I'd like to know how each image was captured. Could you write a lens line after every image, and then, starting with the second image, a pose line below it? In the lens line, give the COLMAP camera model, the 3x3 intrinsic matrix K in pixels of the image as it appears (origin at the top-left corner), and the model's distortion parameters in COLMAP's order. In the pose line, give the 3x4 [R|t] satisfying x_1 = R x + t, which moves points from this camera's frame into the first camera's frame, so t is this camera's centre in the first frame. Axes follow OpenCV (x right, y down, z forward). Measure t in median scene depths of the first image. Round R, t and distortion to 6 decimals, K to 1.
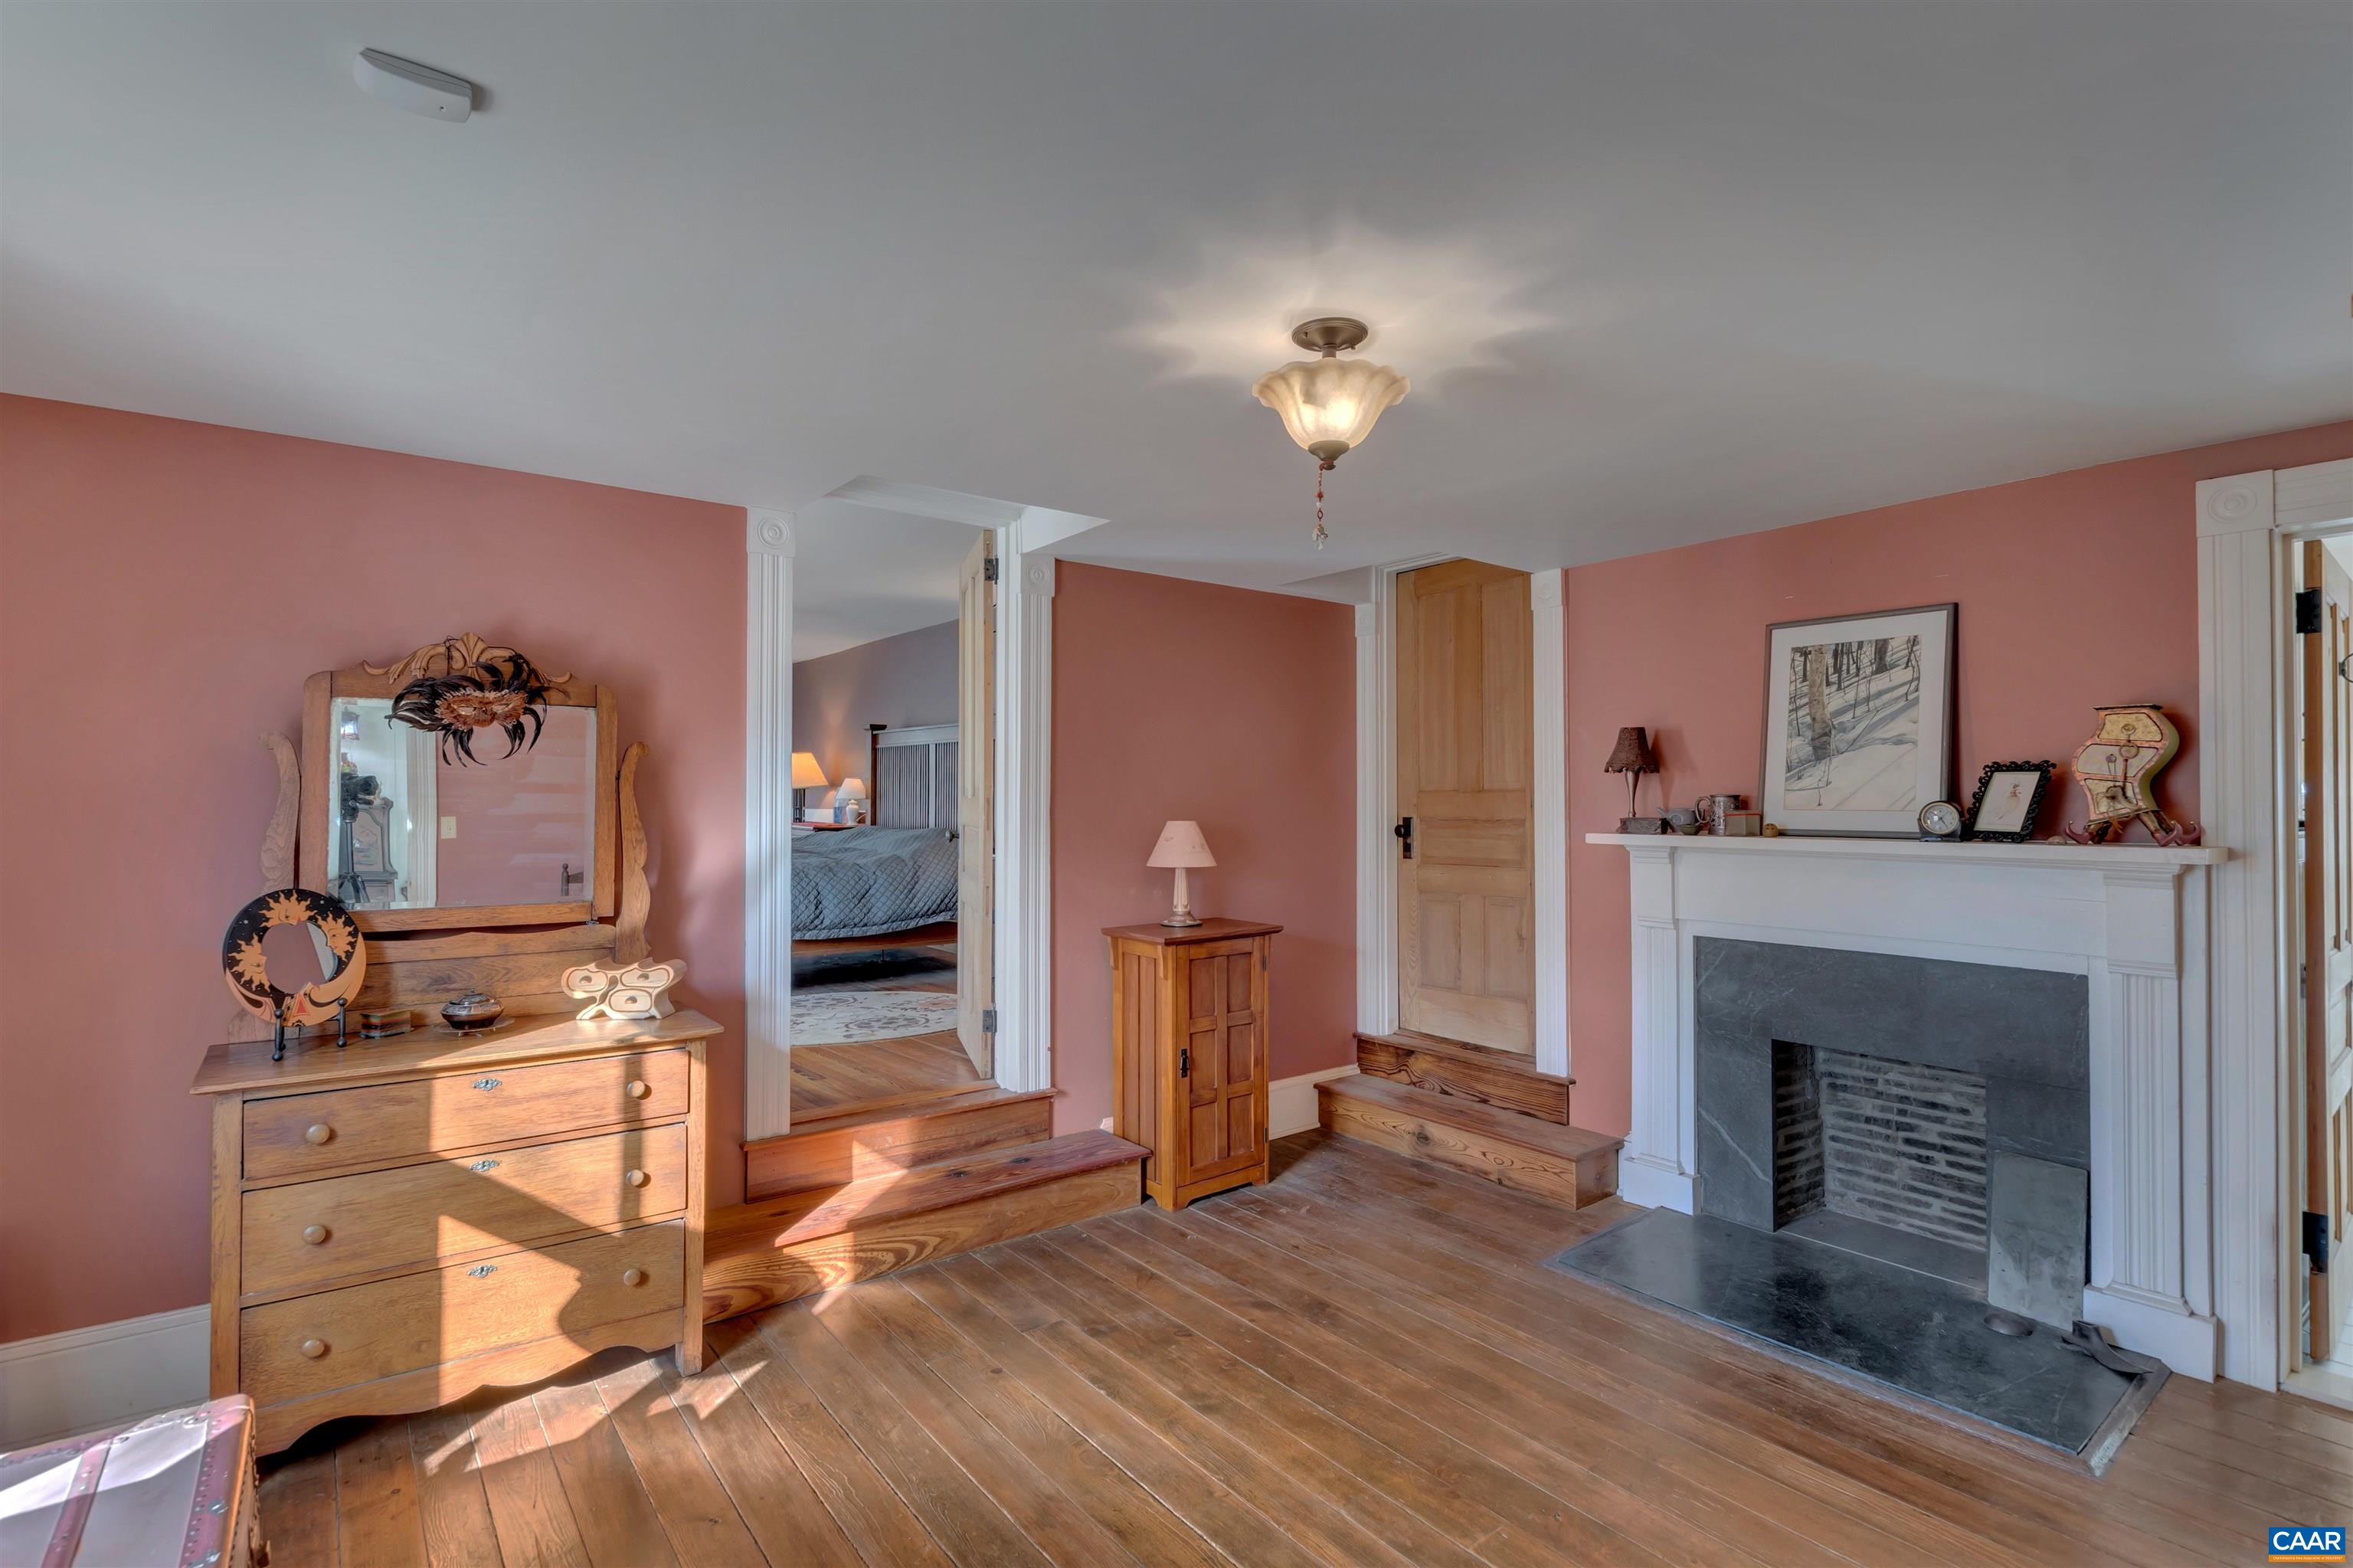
lens RADIAL K [[1105.5, 0, 1168.5], [0, 1105.5, 787.4], [0, 0, 1]] dist [-0.002469, -0.001180]
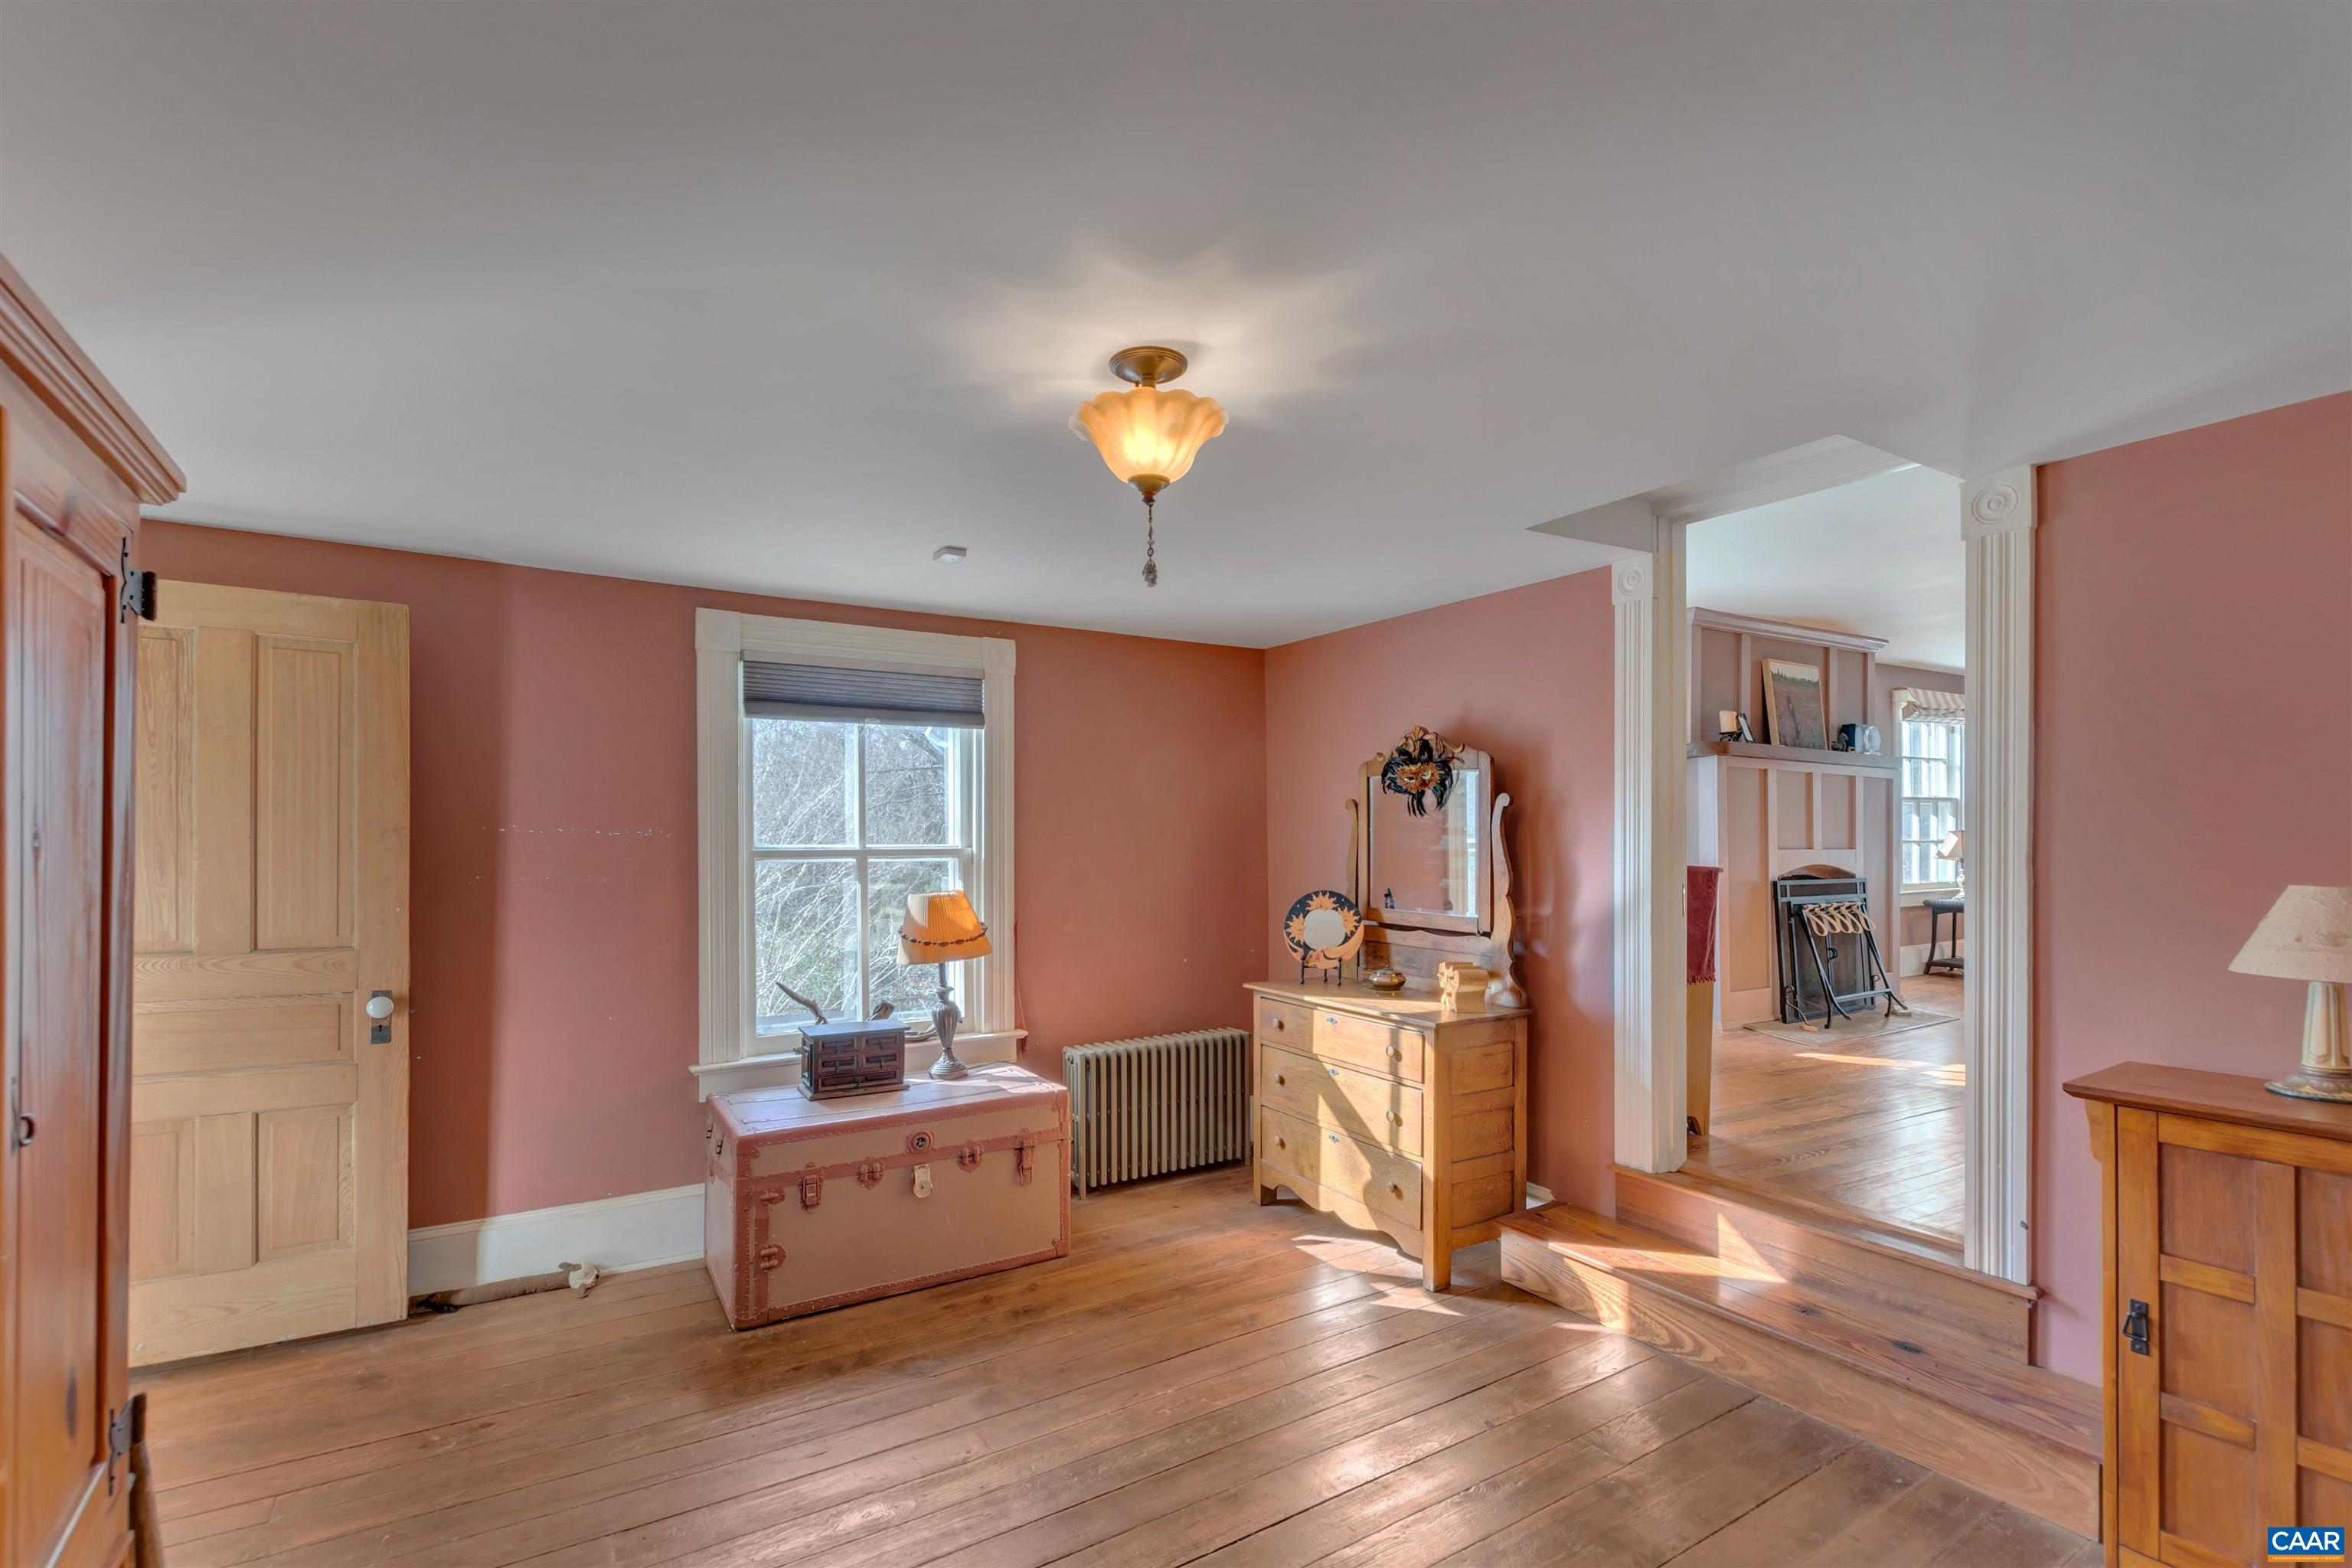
lens RADIAL K [[1069.4, 0, 1175.3], [0, 1069.4, 838.2], [0, 0, 1]] dist [0.001244, 0.000374]
pose [[-0.088825, -0.000973, -0.996047, 0.849557], [0.007770, 0.999968, -0.001670, 0.009321], [0.996017, -0.007887, -0.088815, 0.843172]]
